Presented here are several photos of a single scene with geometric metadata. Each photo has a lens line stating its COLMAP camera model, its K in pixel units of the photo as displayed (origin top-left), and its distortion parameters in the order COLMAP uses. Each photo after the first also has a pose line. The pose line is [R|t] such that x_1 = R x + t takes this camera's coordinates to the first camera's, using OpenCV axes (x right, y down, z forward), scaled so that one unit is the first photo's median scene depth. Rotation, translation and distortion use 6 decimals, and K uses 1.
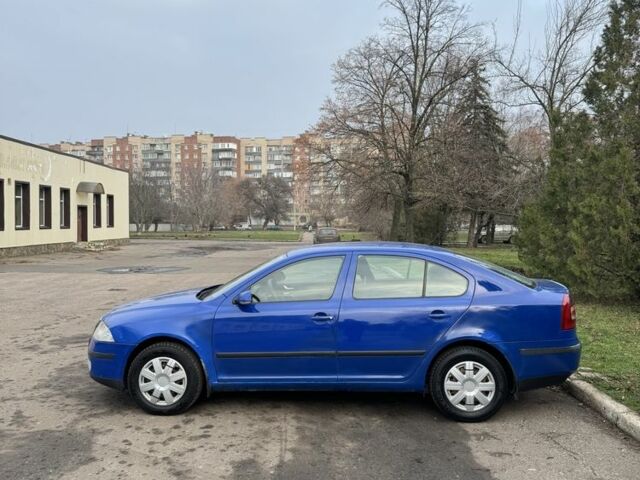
lens RADIAL K [[617.2, 0, 316.4], [0, 617.2, 240.7], [0, 0, 1]] dist [0.006818, 0.000000]
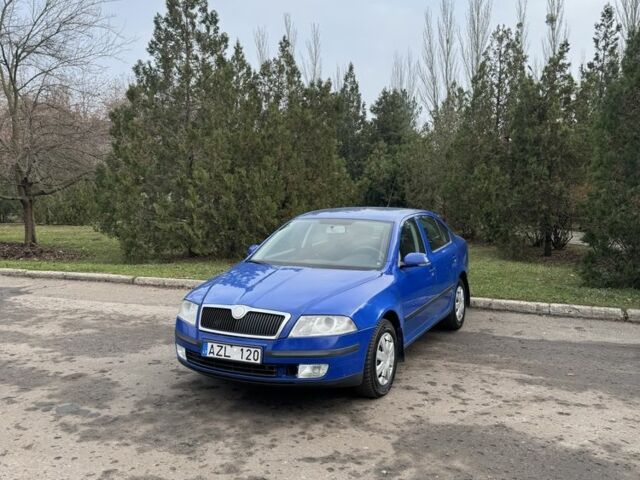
lens RADIAL K [[617.2, 0, 320.4], [0, 617.2, 241.1], [0, 0, 1]] dist [0.006818, 0.000000]
pose [[0.376935, -0.077197, 0.923017, -1.184644], [0.041158, 0.996932, 0.066571, -0.015262], [-0.925325, 0.012897, 0.378956, 0.772553]]
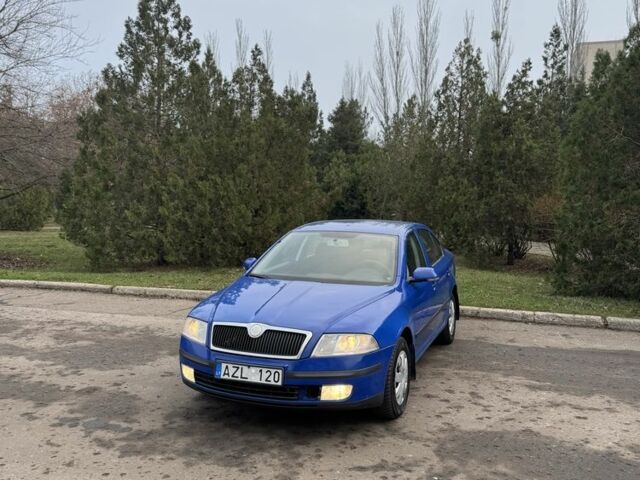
lens RADIAL K [[617.2, 0, 326.2], [0, 617.2, 241.2], [0, 0, 1]] dist [0.006818, 0.000000]
pose [[0.283756, -0.064479, 0.956726, -1.243354], [0.028773, 0.997860, 0.058717, -0.028528], [-0.958465, 0.010867, 0.285004, 0.892219]]
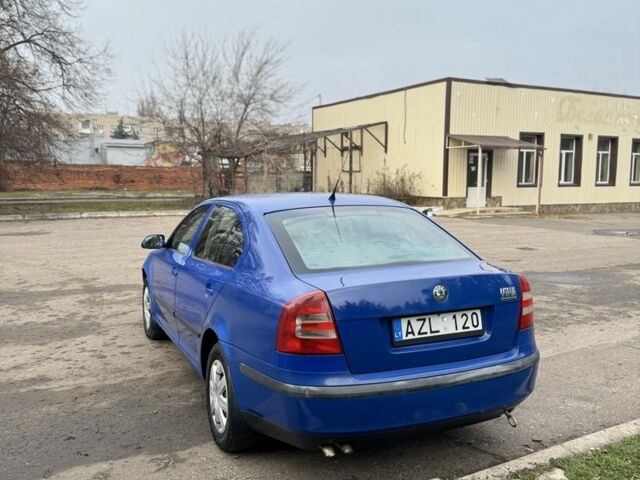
lens RADIAL K [[617.2, 0, 321.6], [0, 617.2, 241.4], [0, 0, 1]] dist [0.006818, 0.000000]
pose [[0.466527, 0.100301, -0.878802, 0.922341], [-0.041646, 0.994939, 0.091447, -0.009837], [0.883526, -0.006064, 0.468343, 0.791032]]
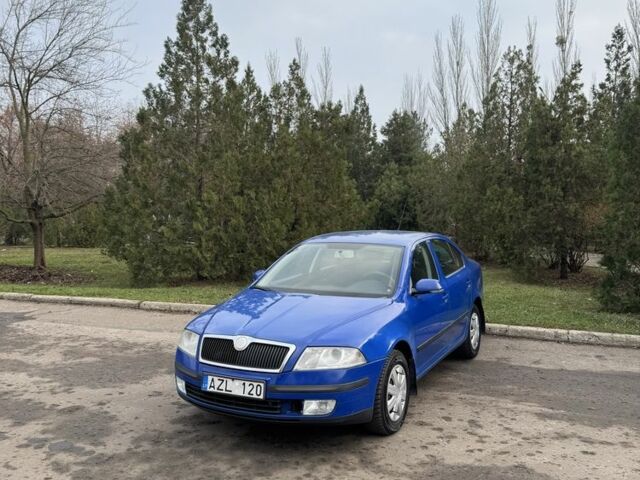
lens RADIAL K [[617.2, 0, 321.5], [0, 617.2, 235.1], [0, 0, 1]] dist [0.006818, 0.000000]
pose [[0.392808, -0.037741, 0.918846, -1.142108], [0.044064, 0.998782, 0.022187, -0.020644], [-0.918564, 0.031772, 0.393992, 0.782148]]
